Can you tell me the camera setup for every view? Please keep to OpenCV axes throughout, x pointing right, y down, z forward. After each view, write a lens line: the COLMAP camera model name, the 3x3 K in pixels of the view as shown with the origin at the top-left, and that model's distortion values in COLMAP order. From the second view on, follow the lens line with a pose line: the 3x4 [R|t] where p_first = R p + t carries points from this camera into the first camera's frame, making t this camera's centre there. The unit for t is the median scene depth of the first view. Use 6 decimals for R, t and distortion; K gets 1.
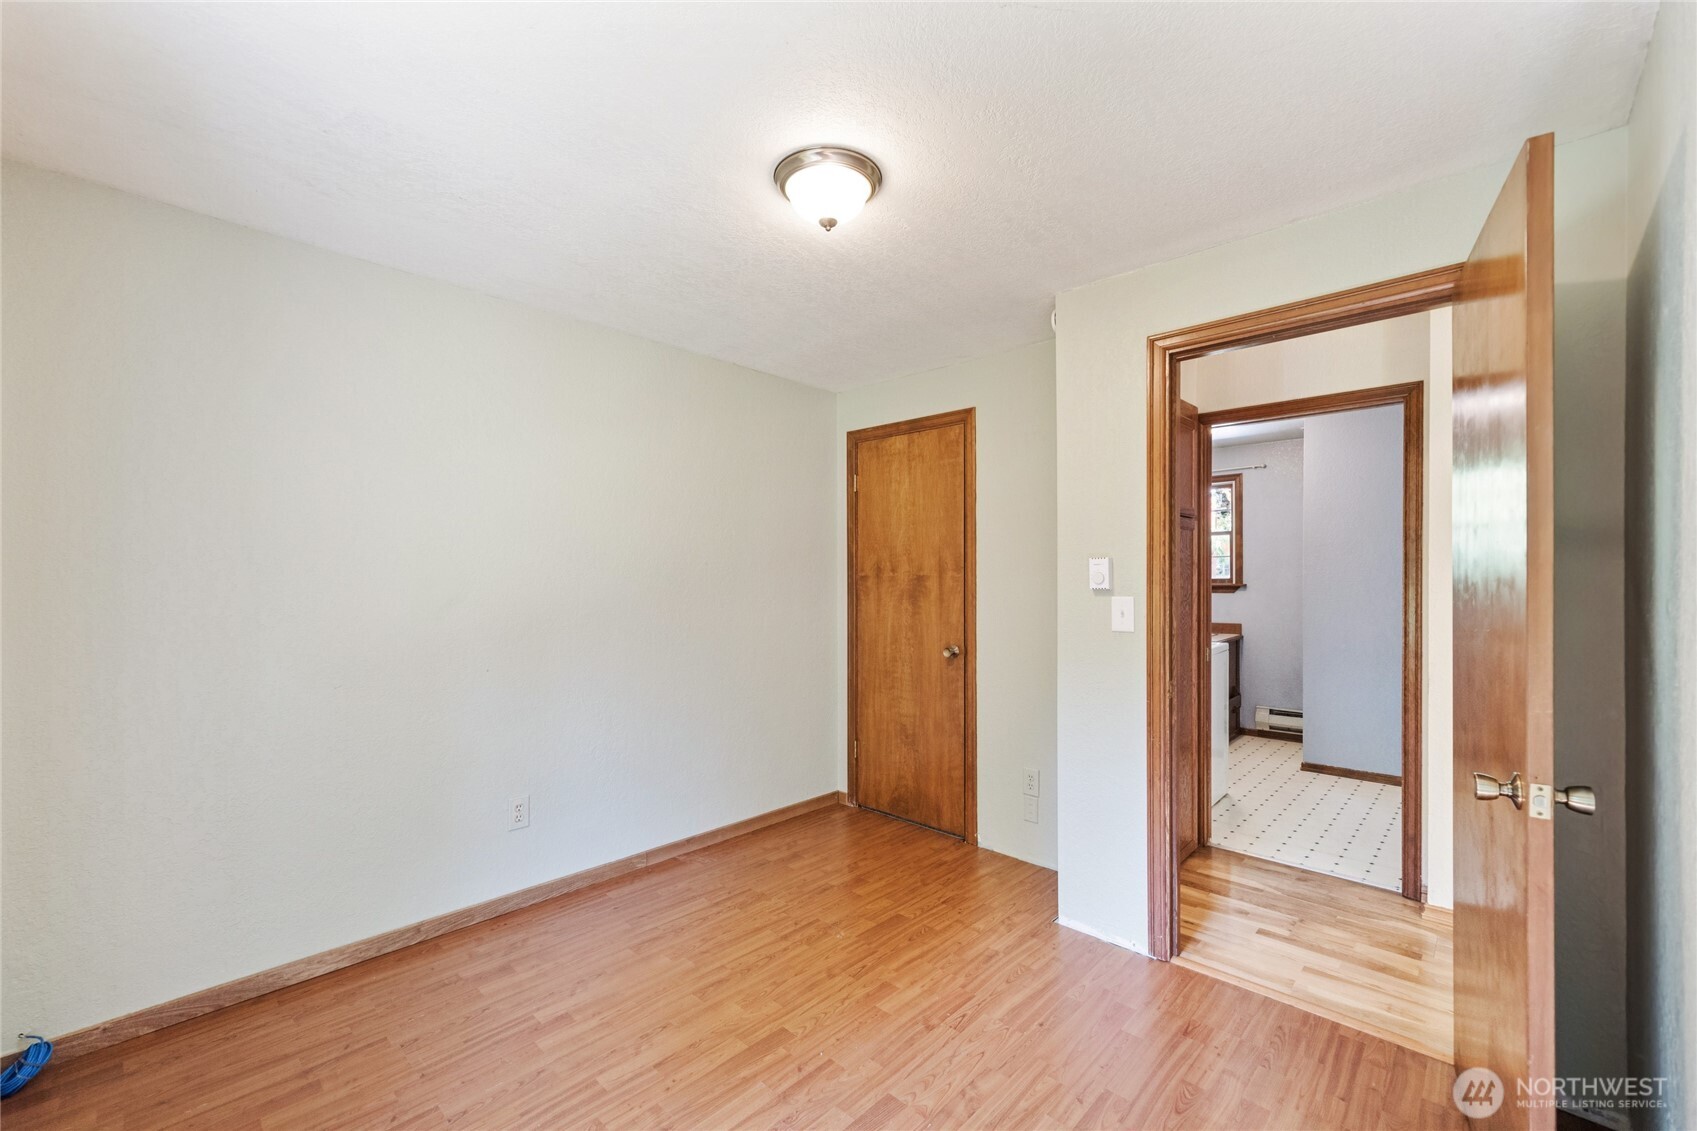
lens RADIAL K [[706.0, 0, 842.4], [0, 706.0, 566.8], [0, 0, 1]] dist [-0.001922, 0.000340]
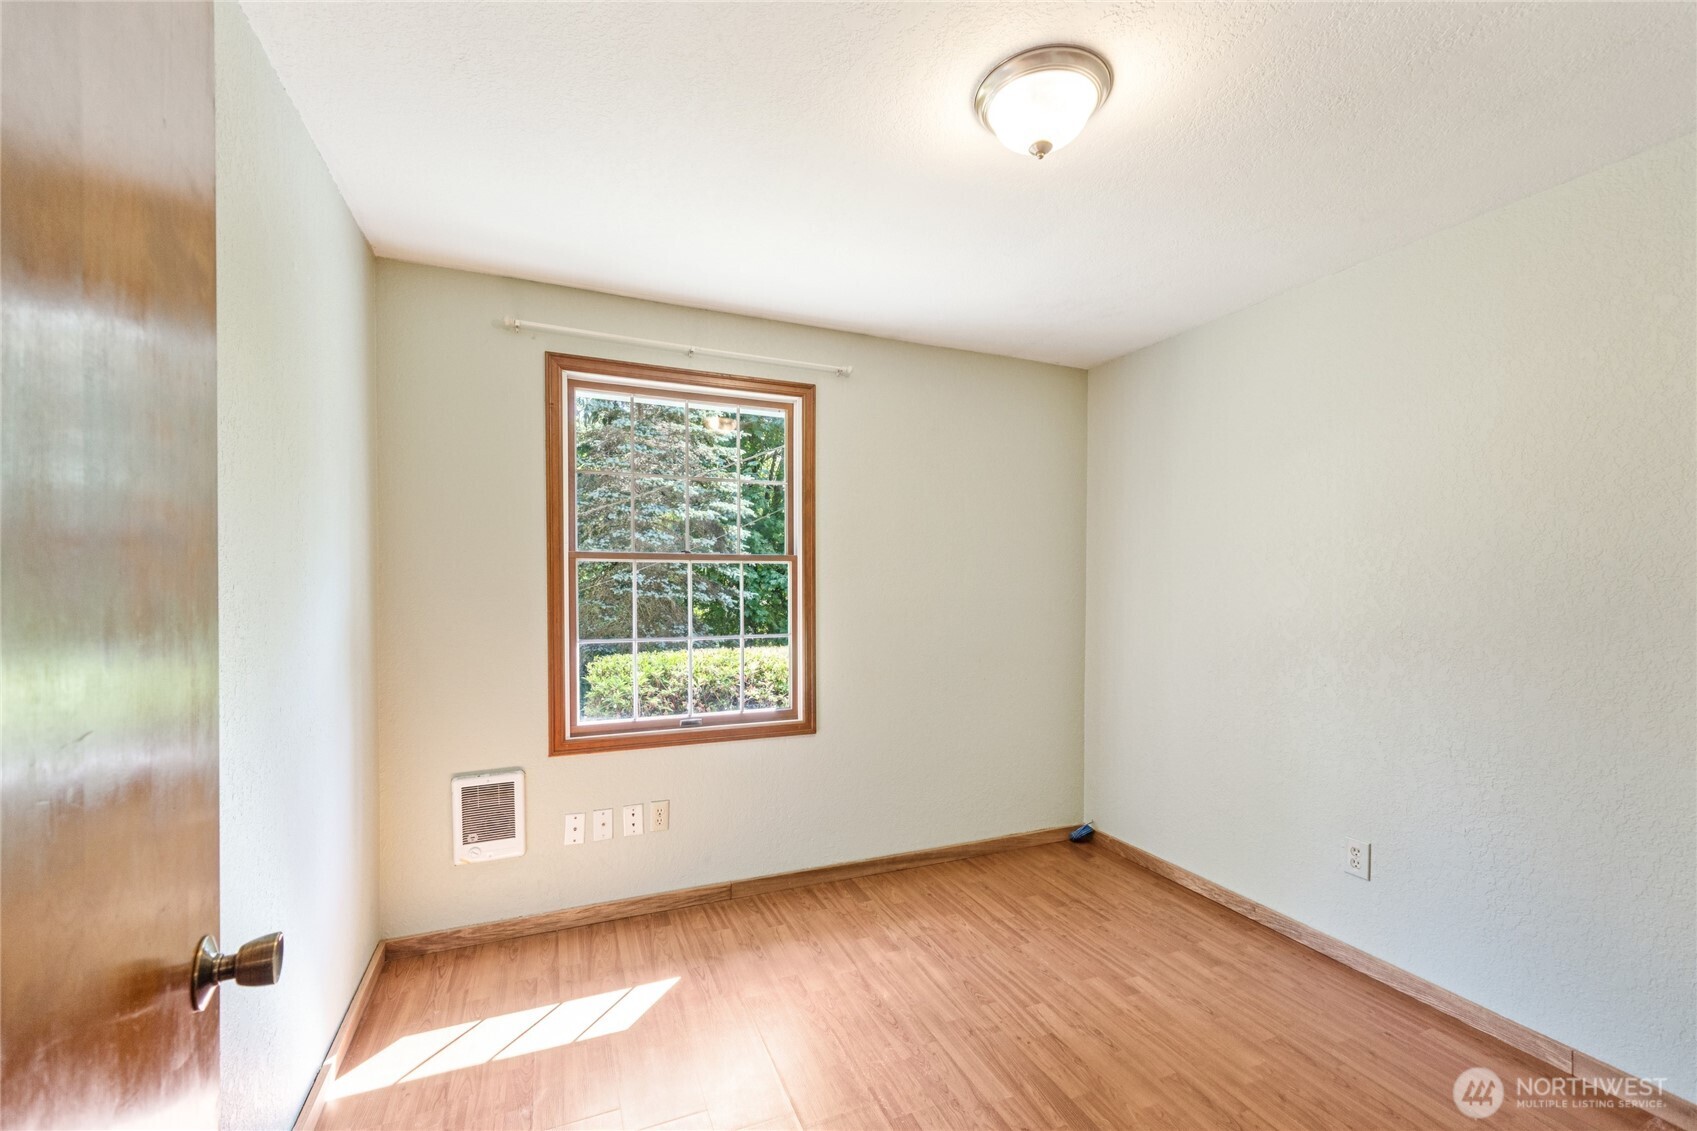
lens RADIAL K [[706.0, 0, 847.5], [0, 706.0, 573.6], [0, 0, 1]] dist [-0.001922, 0.000340]
pose [[-0.402550, -0.013456, -0.915299, 0.790085], [0.004099, 0.999855, -0.016501, 0.024497], [0.915389, -0.010395, -0.402437, 1.076893]]
